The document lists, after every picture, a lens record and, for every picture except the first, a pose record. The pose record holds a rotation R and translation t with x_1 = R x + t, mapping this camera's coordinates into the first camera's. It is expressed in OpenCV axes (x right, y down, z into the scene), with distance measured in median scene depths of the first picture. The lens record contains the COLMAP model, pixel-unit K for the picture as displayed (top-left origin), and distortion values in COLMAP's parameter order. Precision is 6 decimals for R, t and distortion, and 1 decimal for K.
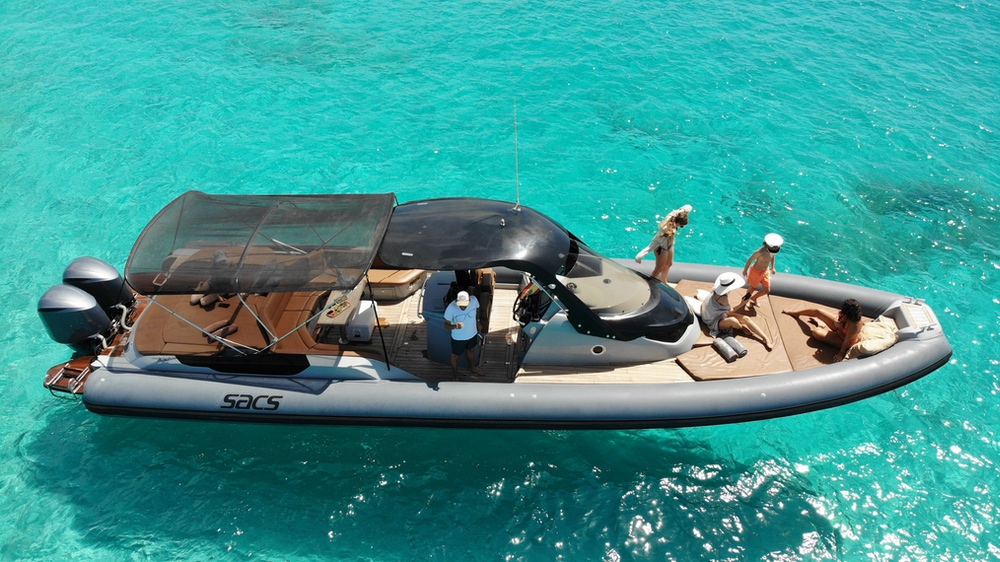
lens RADIAL K [[722.1, 0, 500.0], [0, 722.1, 281.0], [0, 0, 1]] dist [0.148874, -0.295161]
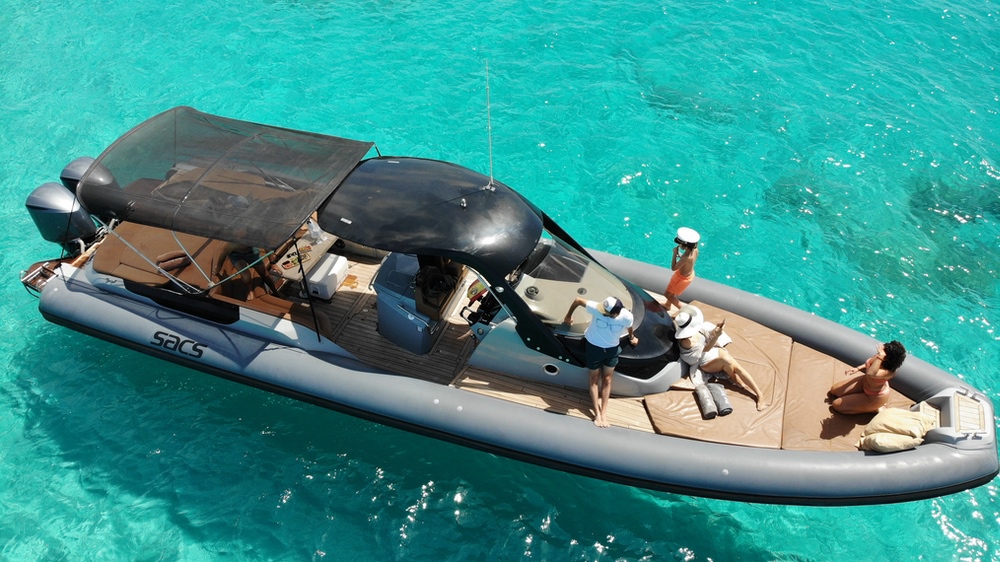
lens RADIAL K [[722.1, 0, 500.0], [0, 722.1, 281.0], [0, 0, 1]] dist [0.148874, -0.295161]
pose [[0.961046, 0.193861, -0.196998, 0.223976], [-0.171282, 0.977134, 0.125981, -0.102262], [0.216916, -0.087331, 0.972276, 0.169168]]
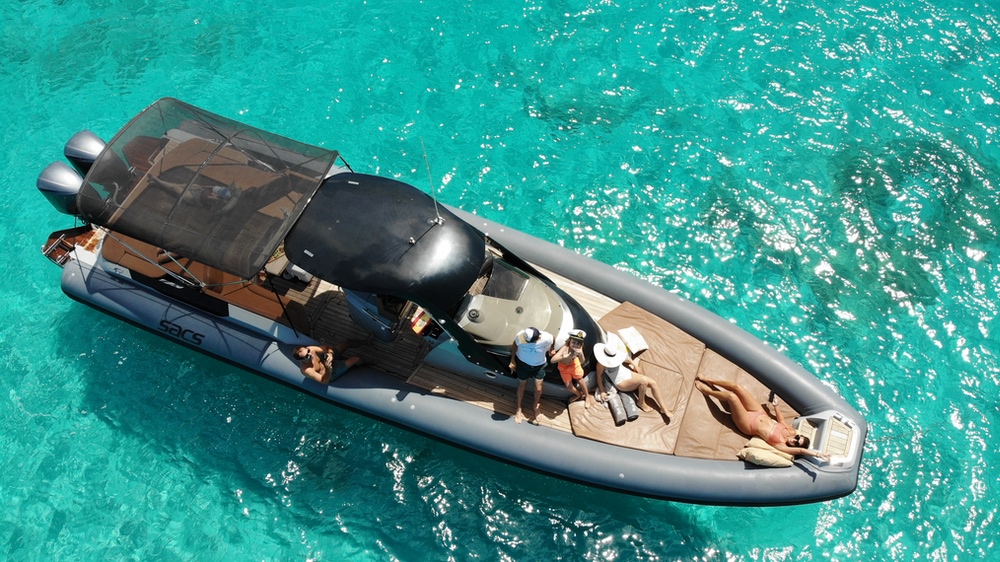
lens RADIAL K [[722.1, 0, 500.0], [0, 722.1, 281.0], [0, 0, 1]] dist [0.148874, -0.295161]
pose [[0.947373, 0.262449, -0.183313, 0.295293], [-0.170949, 0.898886, 0.403460, -0.424525], [0.270666, -0.350890, 0.896446, 0.152614]]
